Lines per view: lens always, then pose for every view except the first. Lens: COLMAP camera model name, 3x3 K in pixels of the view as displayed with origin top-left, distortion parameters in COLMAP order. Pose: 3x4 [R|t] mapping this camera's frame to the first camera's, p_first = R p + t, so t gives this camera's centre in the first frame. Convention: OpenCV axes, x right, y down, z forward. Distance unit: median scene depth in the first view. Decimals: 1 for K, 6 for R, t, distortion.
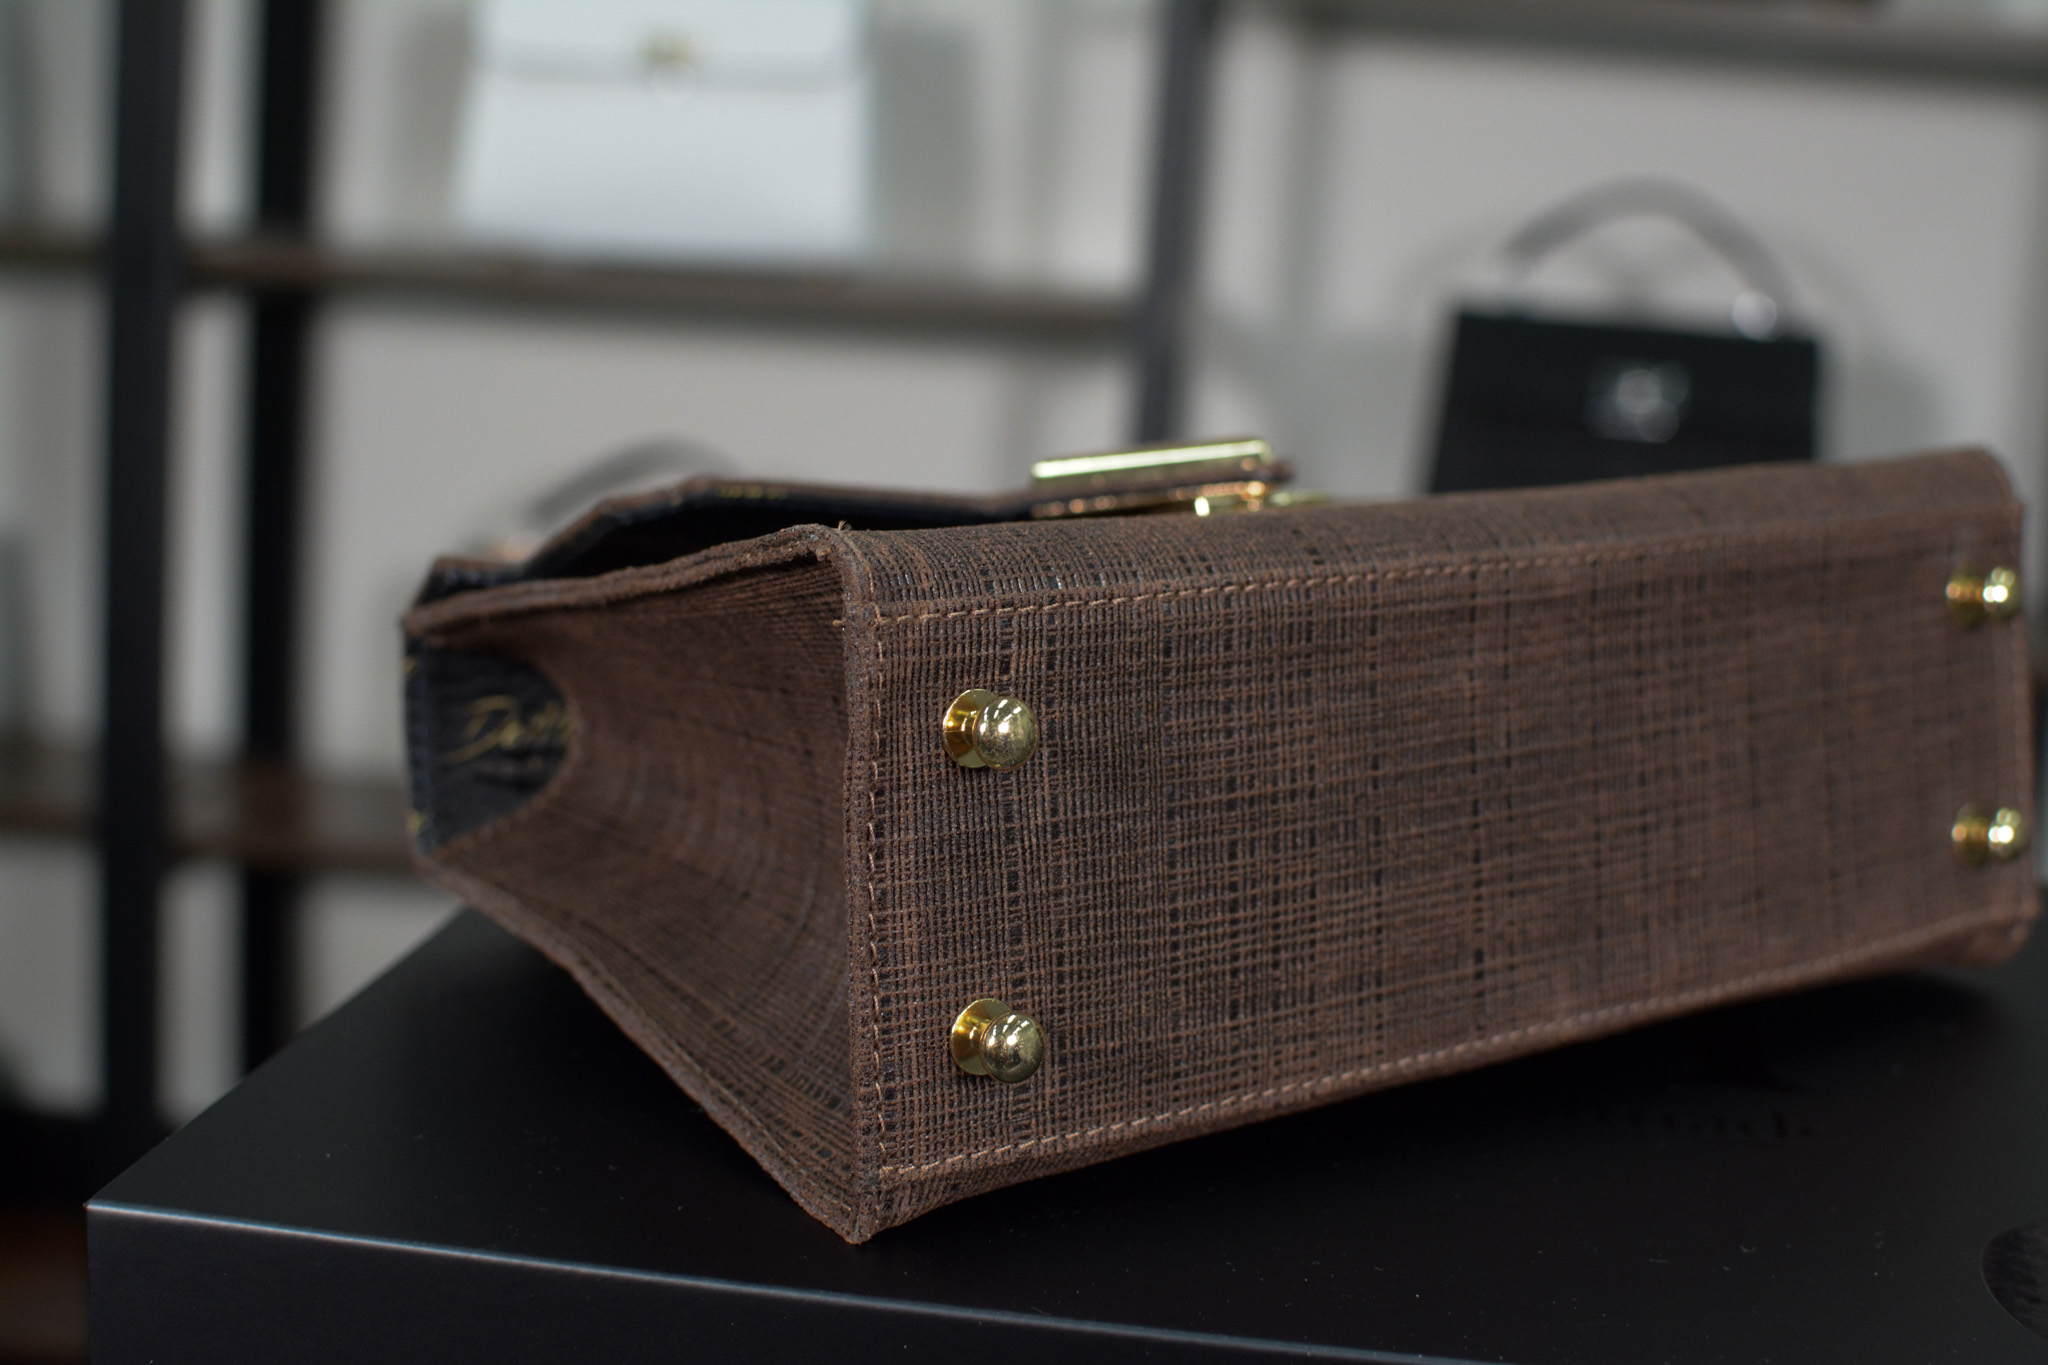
lens RADIAL K [[3023.8, 0, 1024.0], [0, 3023.8, 682.5], [0, 0, 1]] dist [-0.129089, -0.016555]
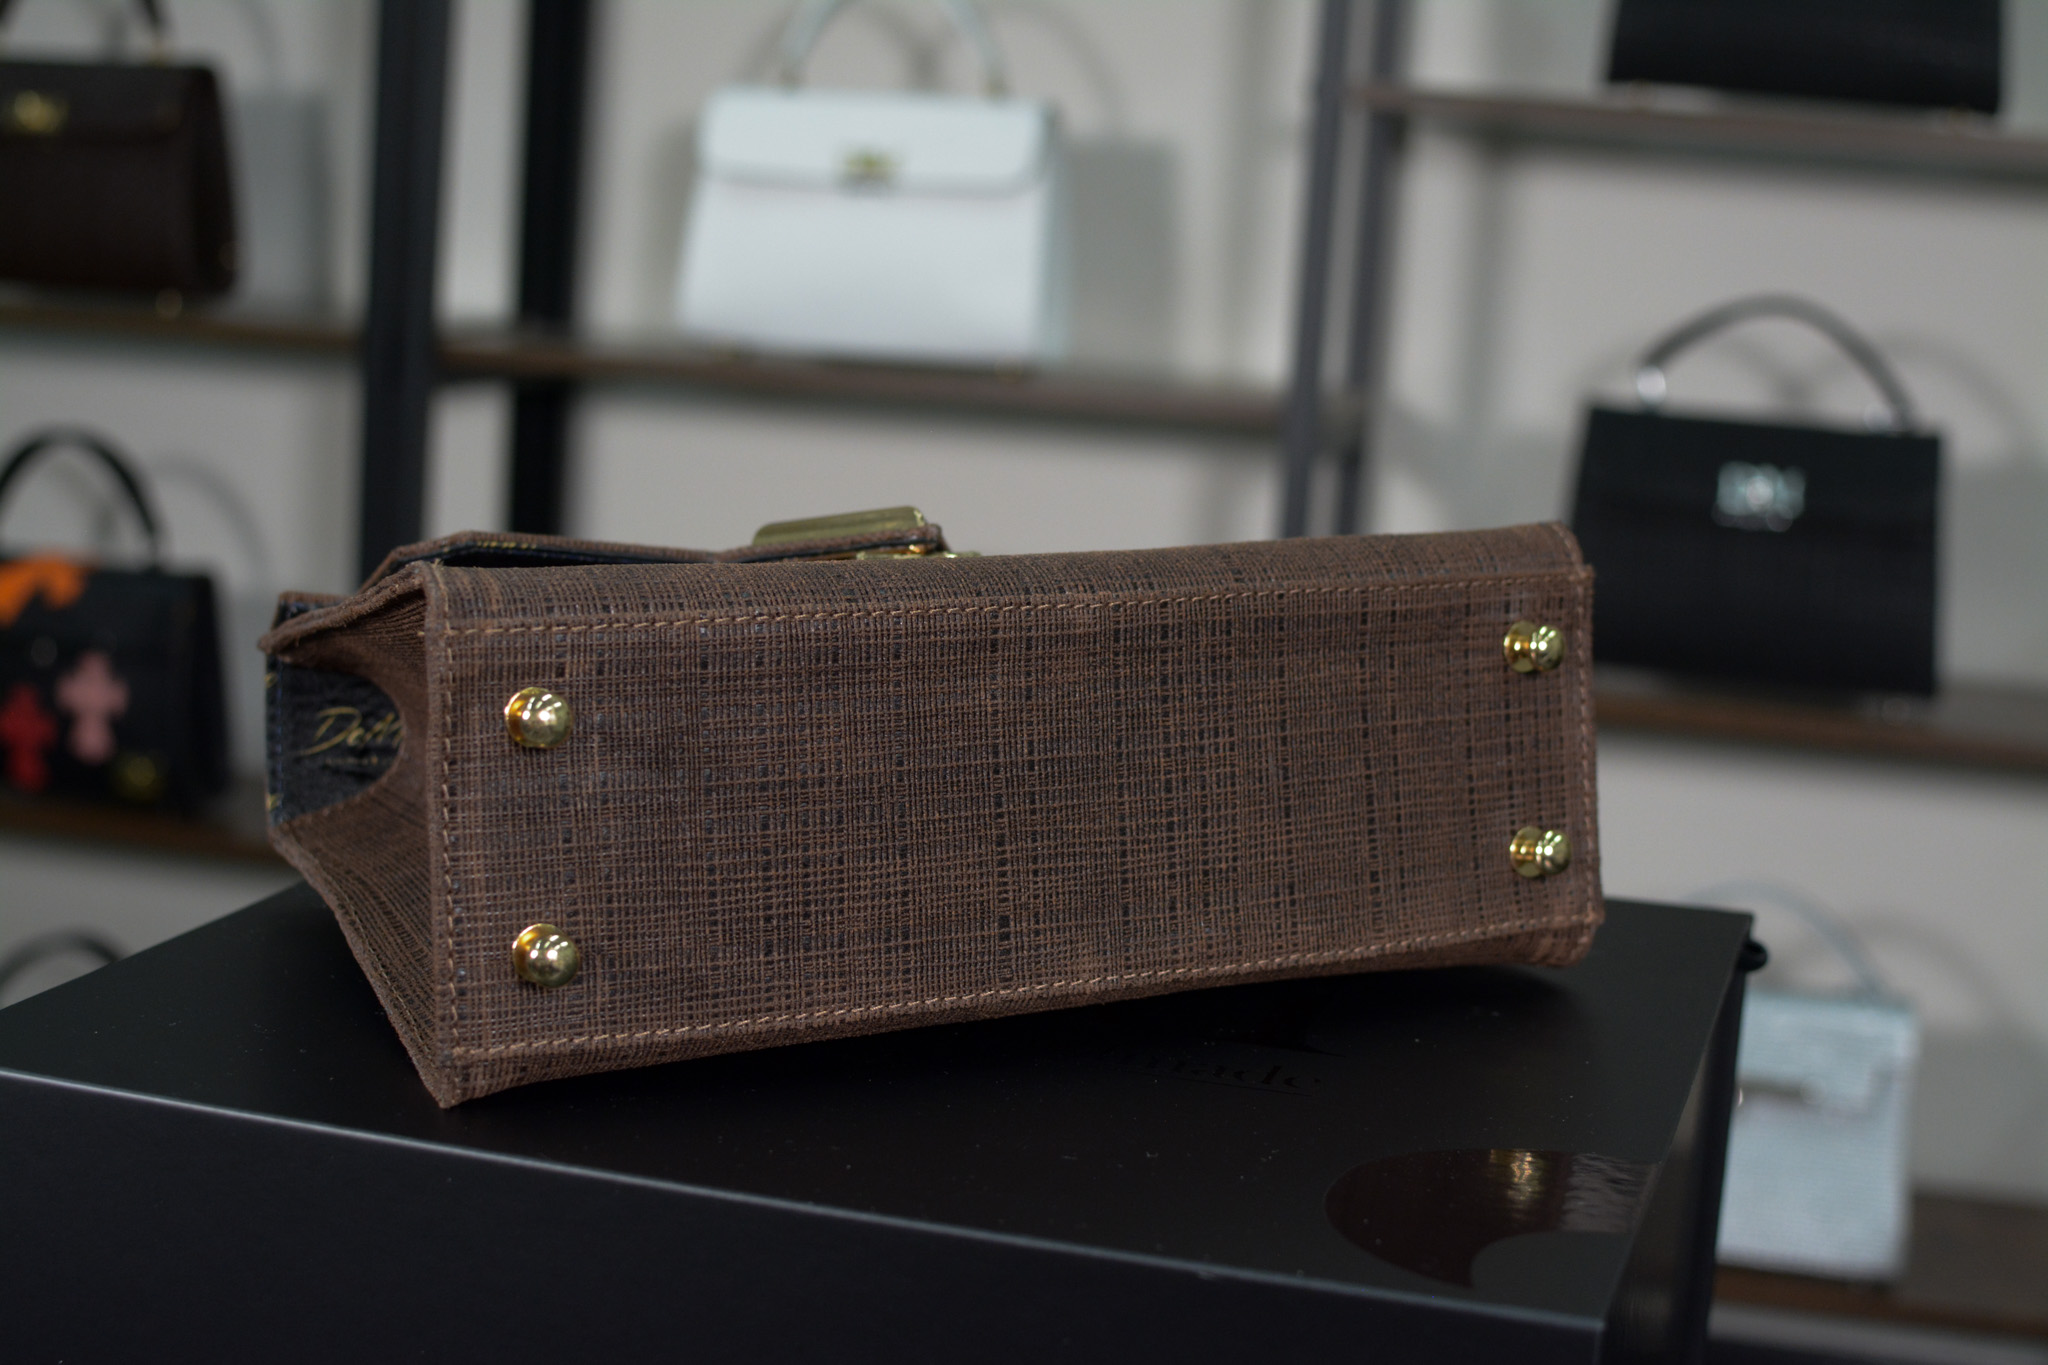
lens RADIAL K [[3023.8, 0, 1024.0], [0, 3023.8, 682.5], [0, 0, 1]] dist [-0.129089, -0.016555]
pose [[0.989401, 0.022202, -0.143502, 0.362682], [-0.026785, 0.999188, -0.030084, 0.031963], [0.142717, 0.033609, 0.989193, -0.256734]]
